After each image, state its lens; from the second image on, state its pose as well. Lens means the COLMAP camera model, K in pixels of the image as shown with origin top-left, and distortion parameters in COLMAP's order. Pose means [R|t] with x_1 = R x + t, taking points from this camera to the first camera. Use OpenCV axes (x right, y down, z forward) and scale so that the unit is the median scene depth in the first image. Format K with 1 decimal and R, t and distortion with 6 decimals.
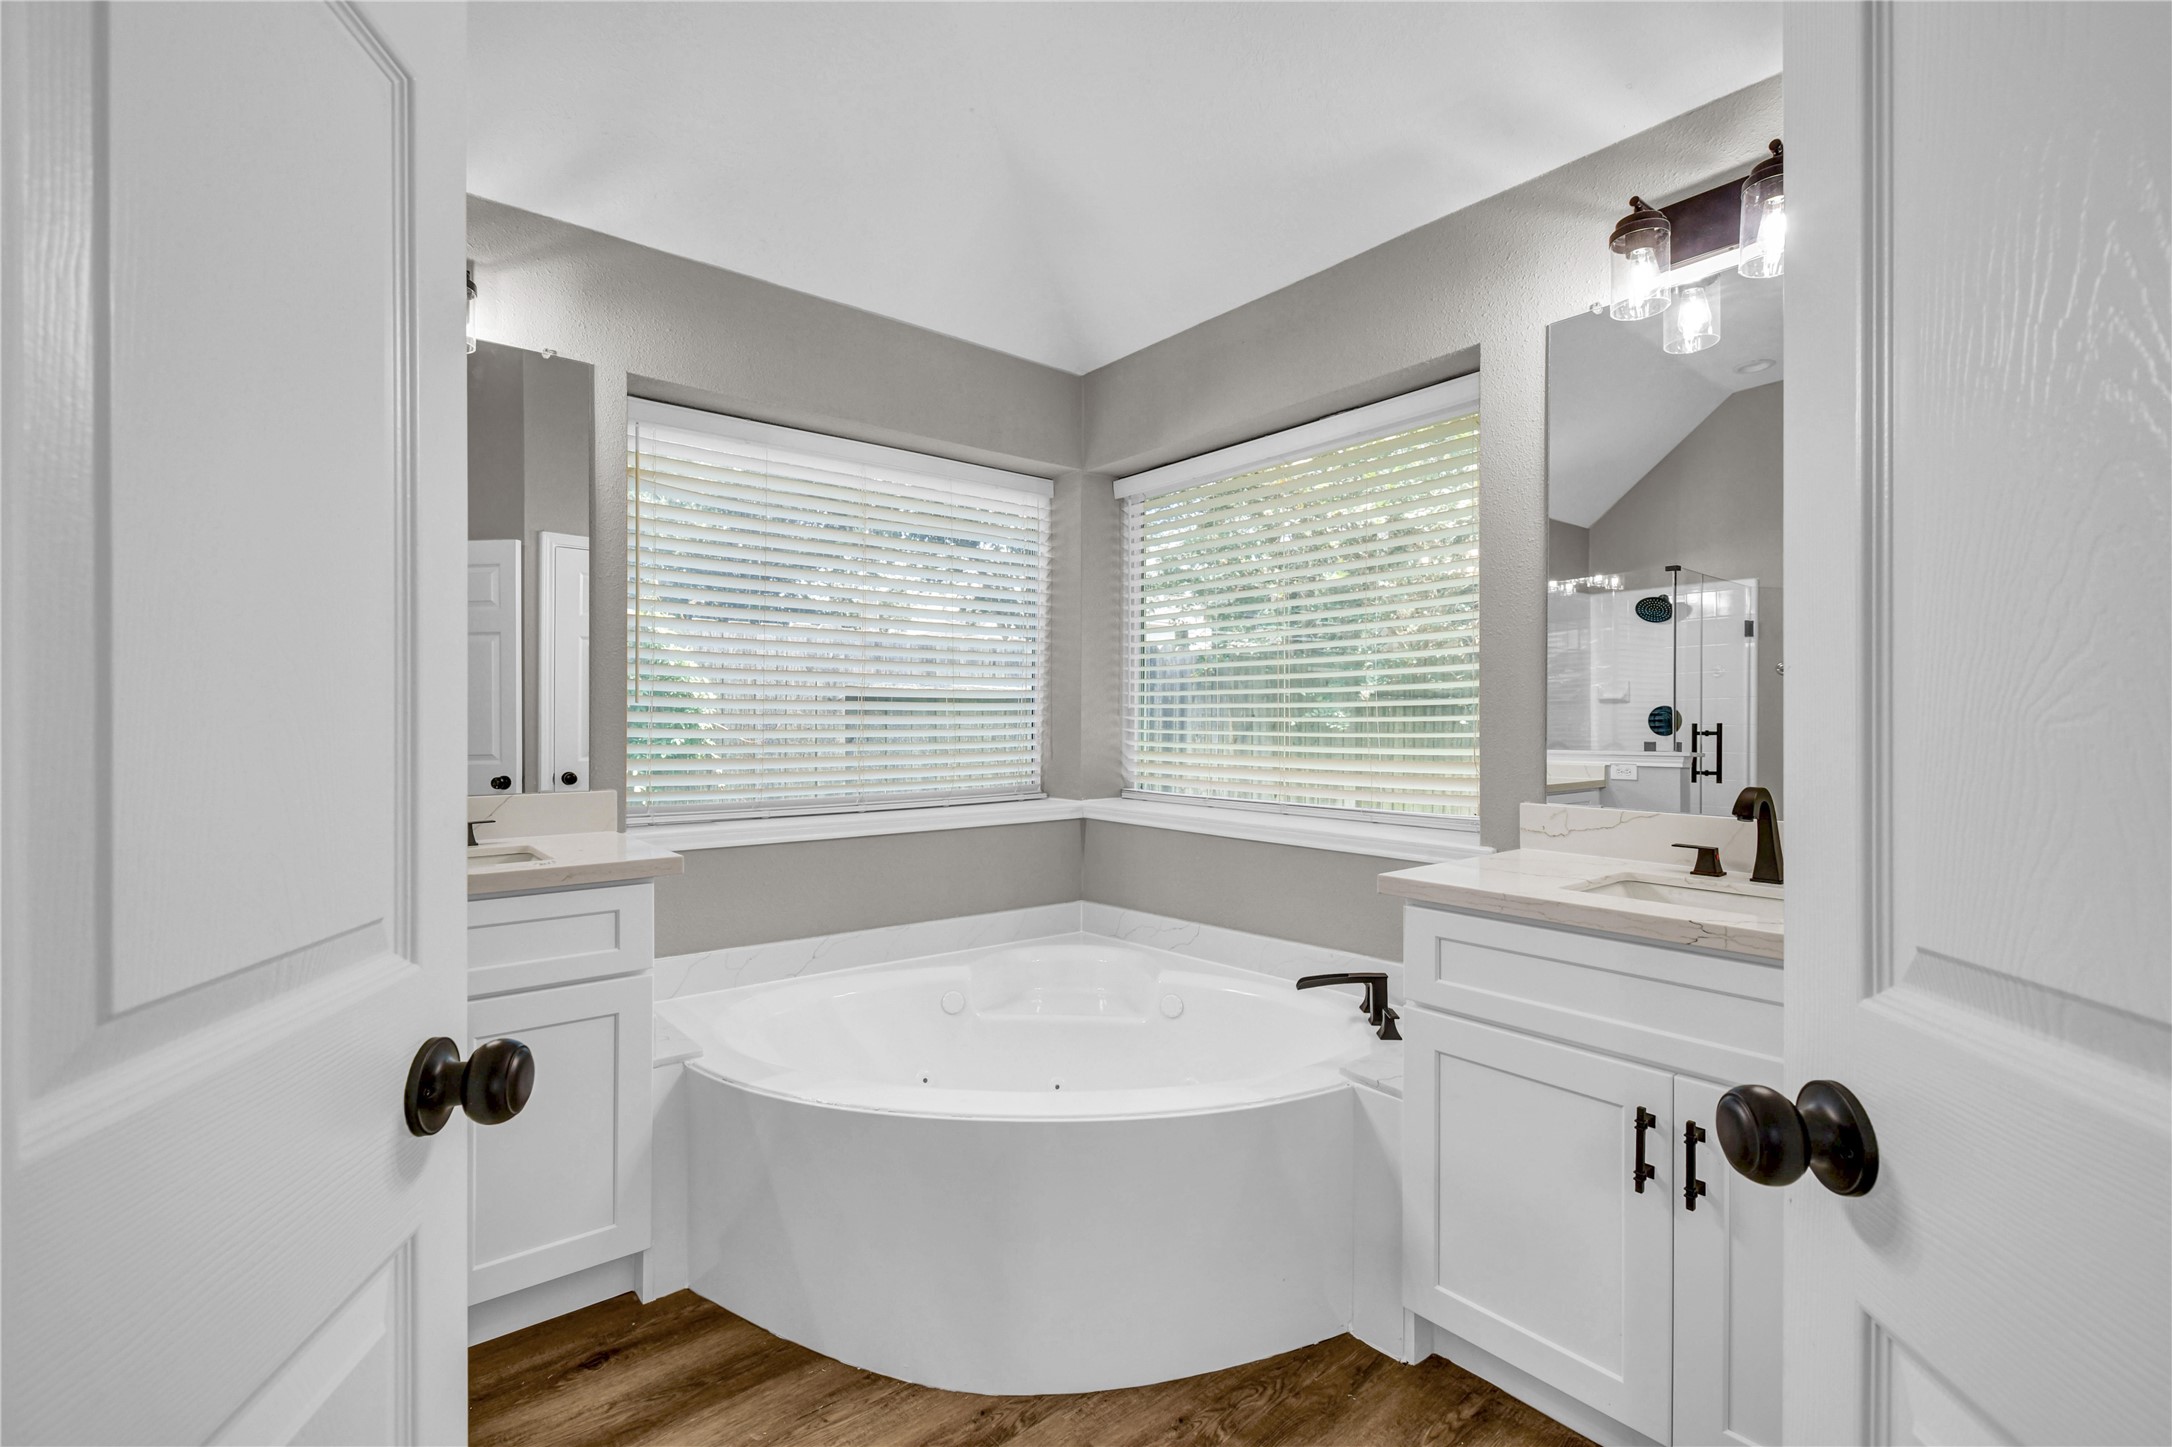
lens RADIAL K [[950.3, 0, 1086.0], [0, 950.3, 723.5], [0, 0, 1]] dist [0.002979, -0.000220]
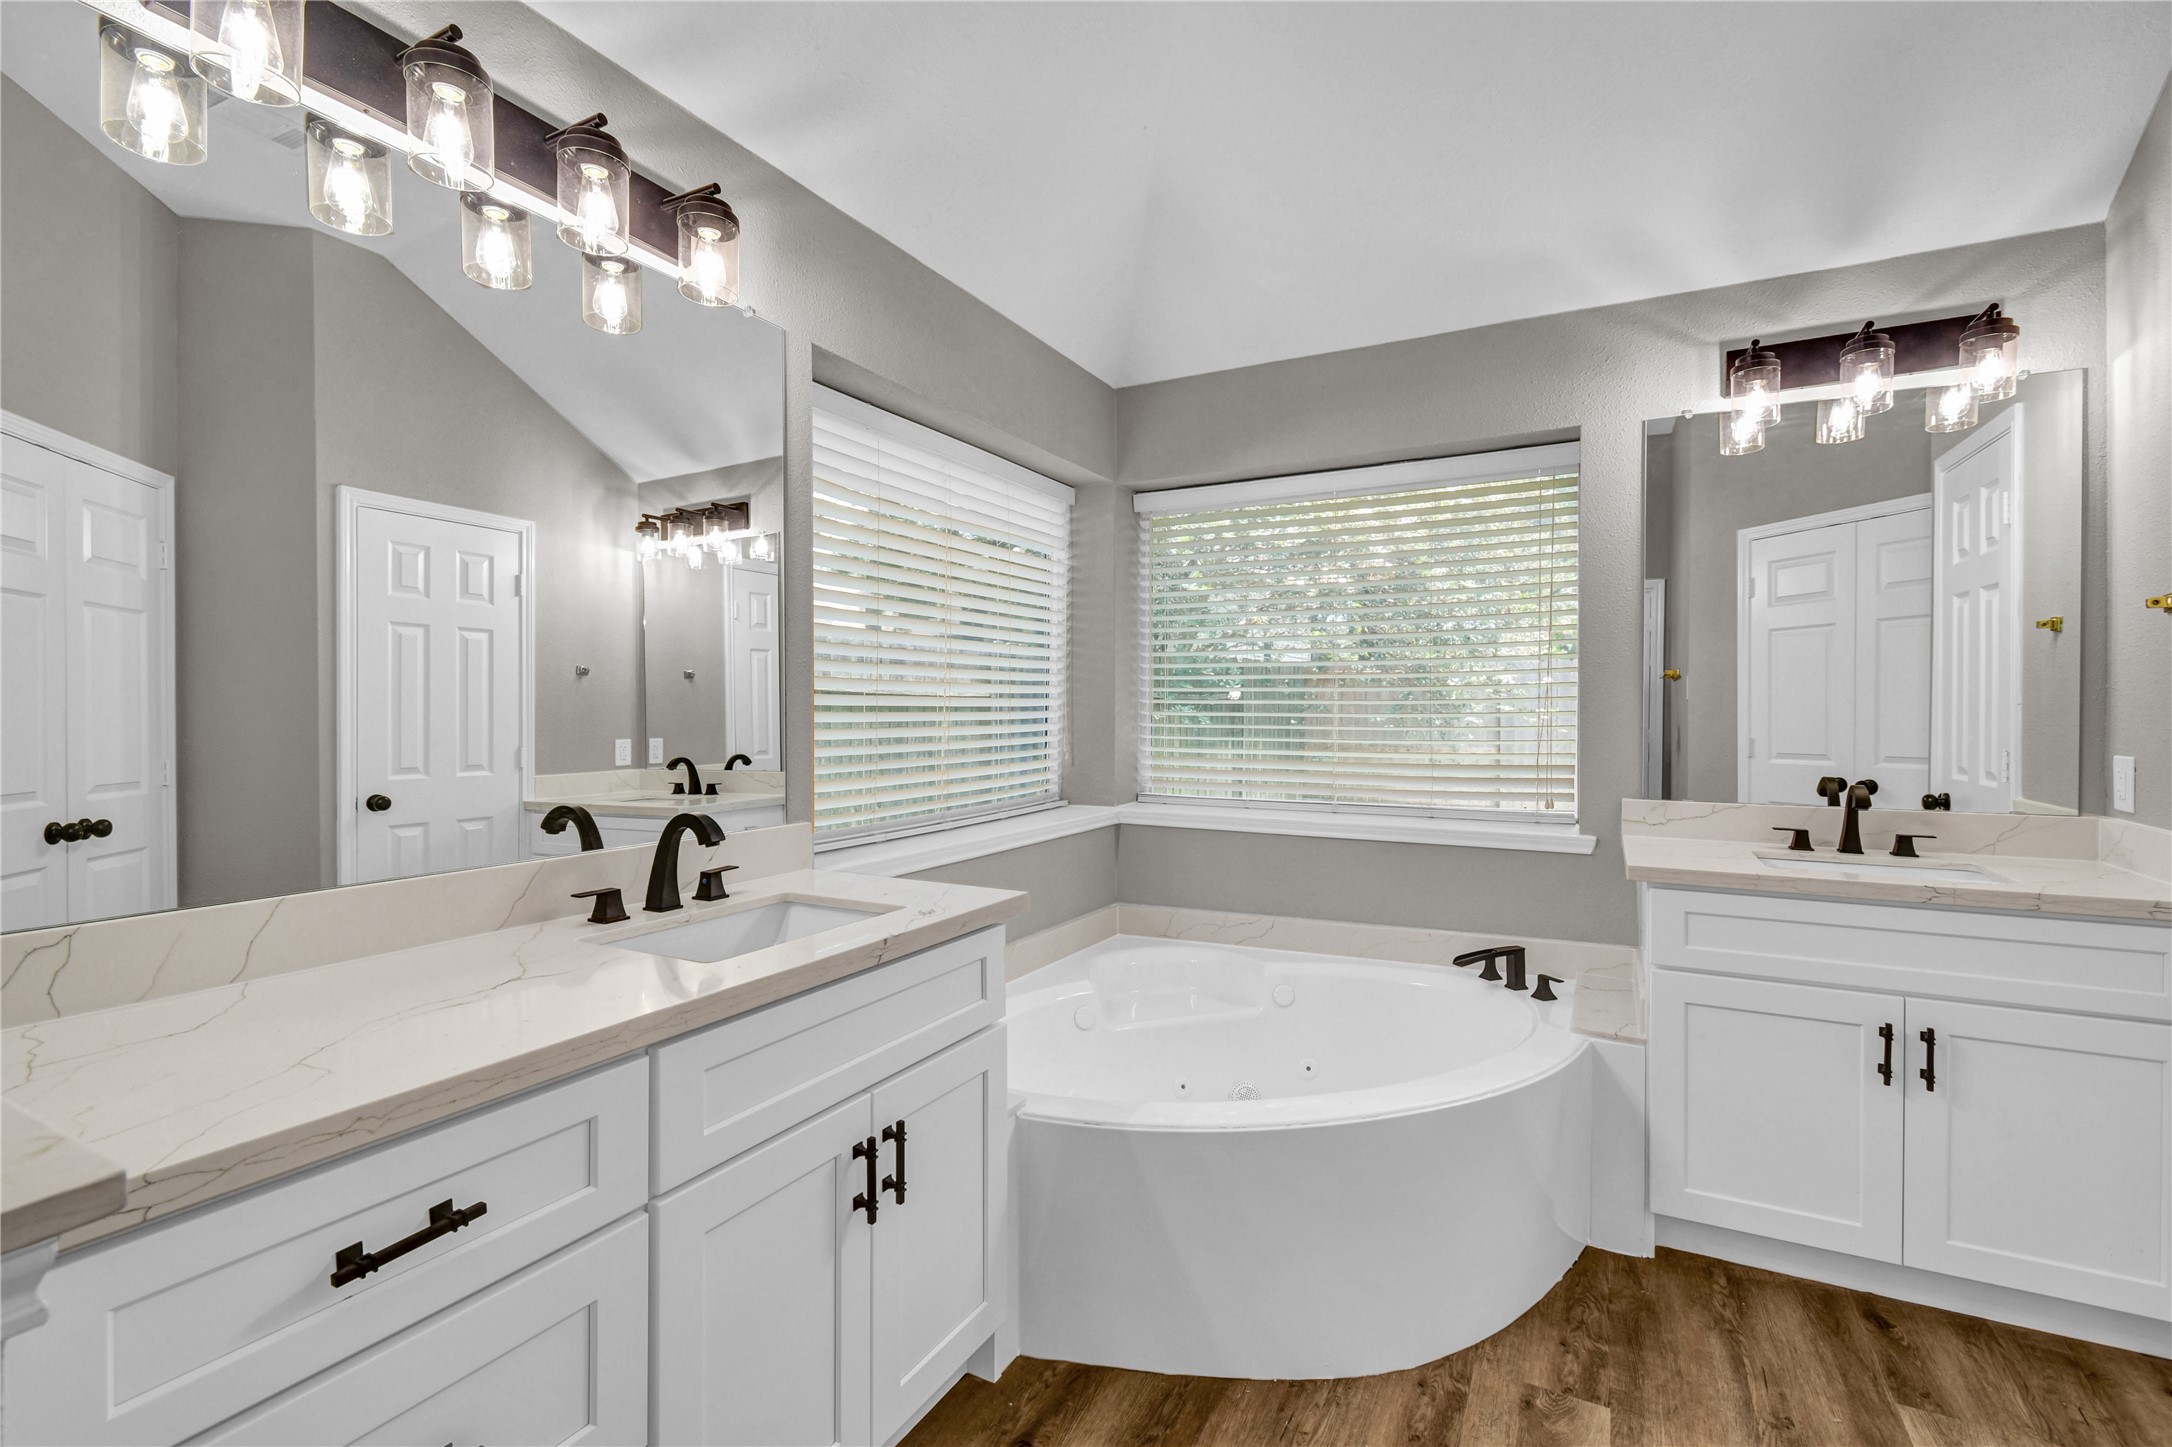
lens RADIAL K [[950.3, 0, 1086.0], [0, 950.3, 723.5], [0, 0, 1]] dist [0.002979, -0.000220]
pose [[0.925812, -0.008006, 0.377900, -0.625005], [0.003753, 0.999921, 0.011989, -0.031350], [-0.377966, -0.009681, 0.925769, 0.106498]]
